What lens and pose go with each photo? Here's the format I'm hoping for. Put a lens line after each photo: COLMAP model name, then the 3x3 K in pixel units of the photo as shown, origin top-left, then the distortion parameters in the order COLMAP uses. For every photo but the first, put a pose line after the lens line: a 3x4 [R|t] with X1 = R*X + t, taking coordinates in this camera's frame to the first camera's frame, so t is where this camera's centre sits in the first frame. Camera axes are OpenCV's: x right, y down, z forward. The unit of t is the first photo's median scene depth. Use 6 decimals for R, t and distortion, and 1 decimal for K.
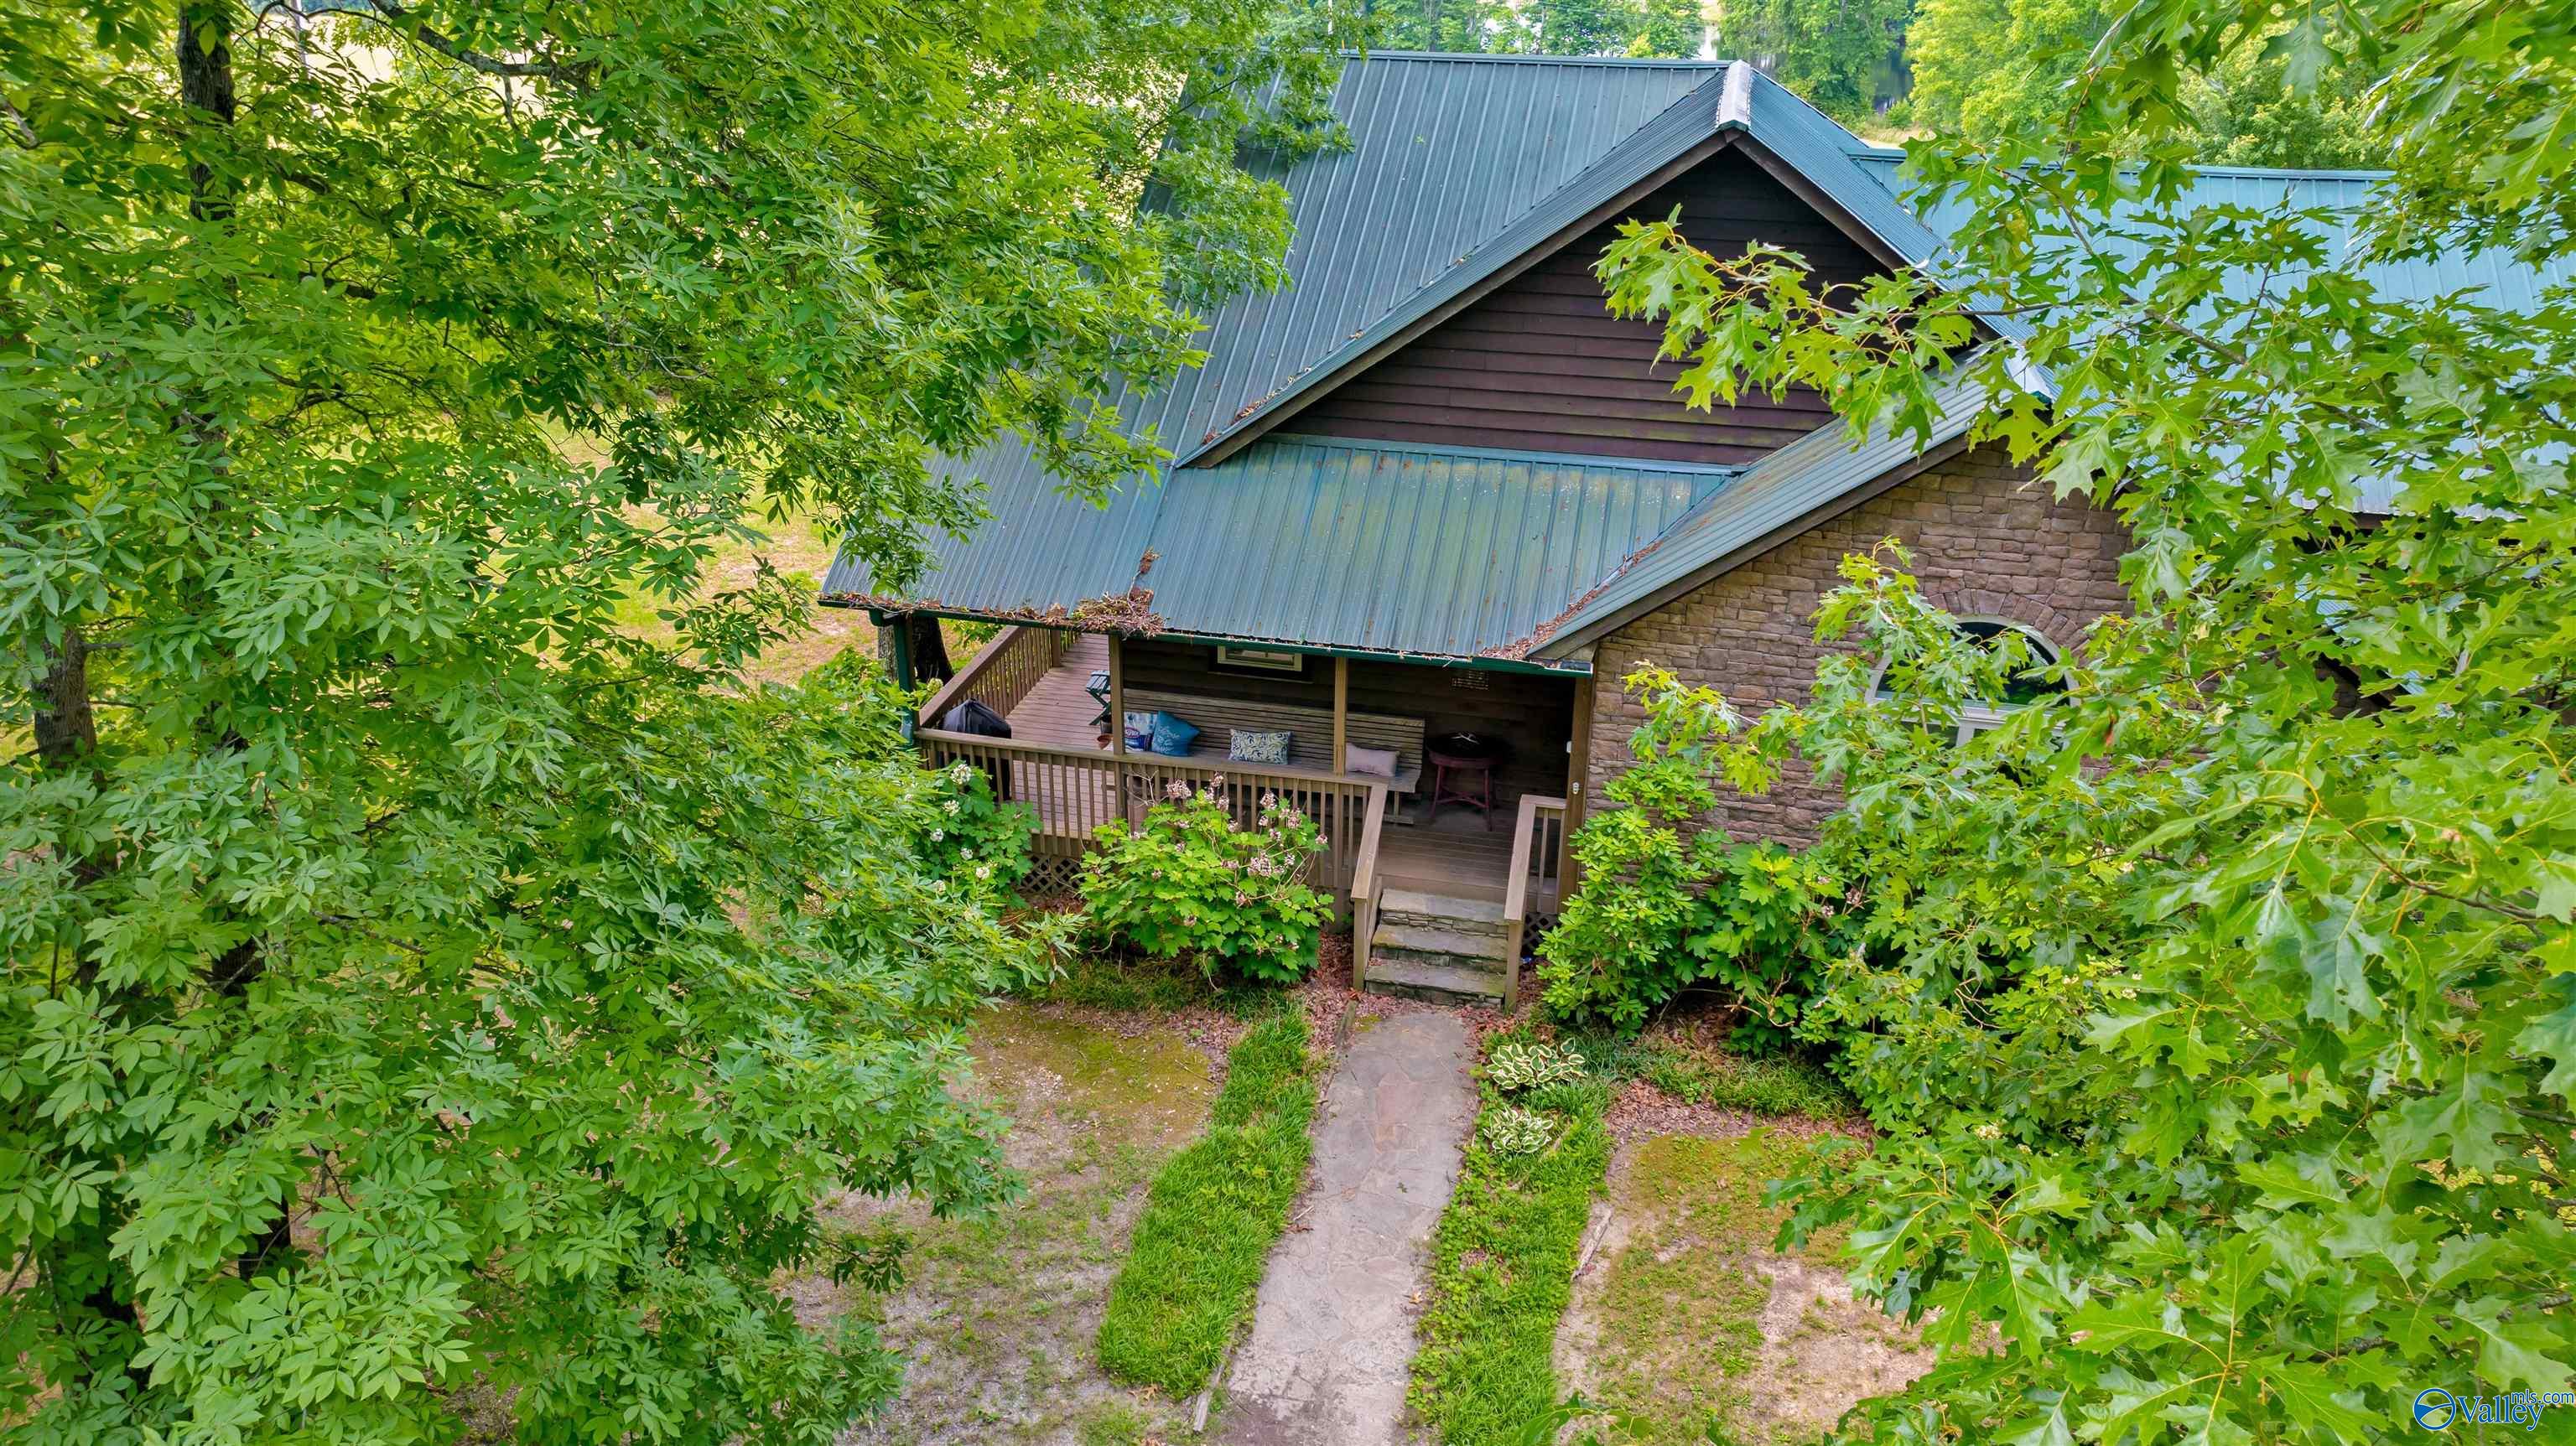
lens RADIAL K [[1814.7, 0, 1286.3], [0, 1814.7, 722.2], [0, 0, 1]] dist [-0.006434, 0.001728]
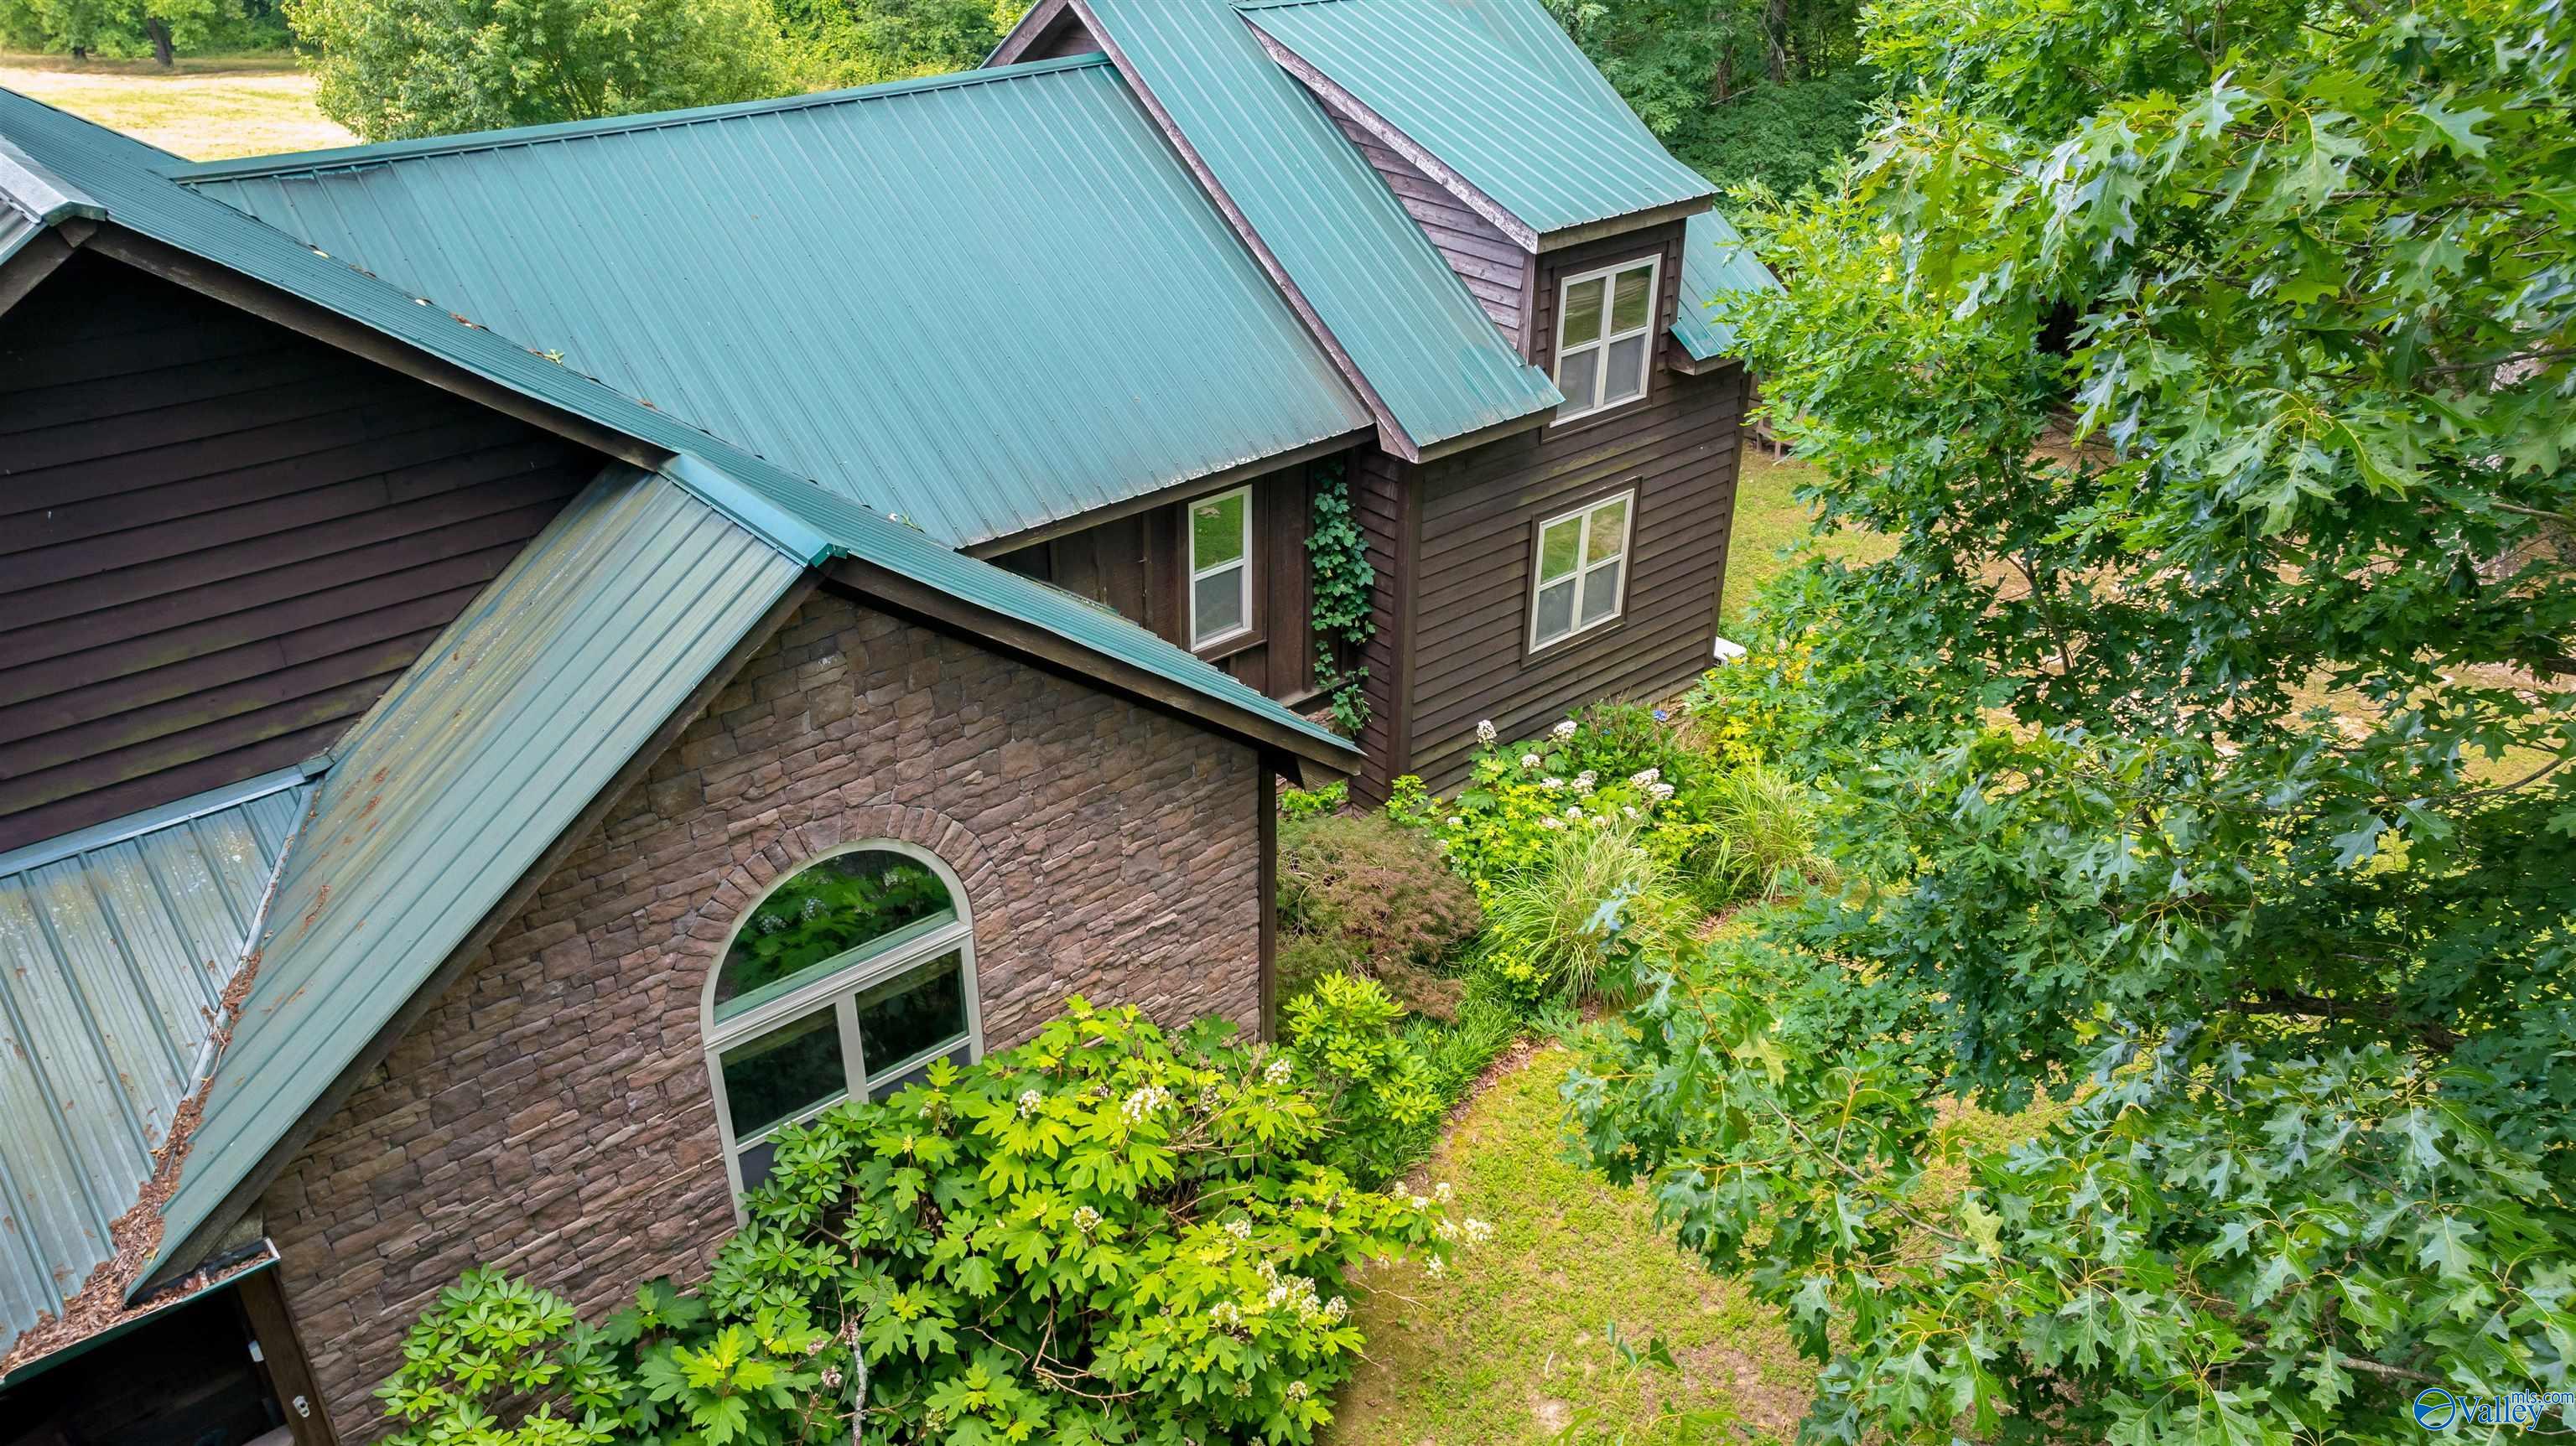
lens RADIAL K [[1814.7, 0, 1289.0], [0, 1814.7, 727.4], [0, 0, 1]] dist [-0.006434, 0.001728]
pose [[0.576601, -0.392636, 0.716497, 0.018464], [0.334770, 0.913500, 0.231186, -0.195405], [-0.745292, 0.106560, 0.658168, 0.409688]]
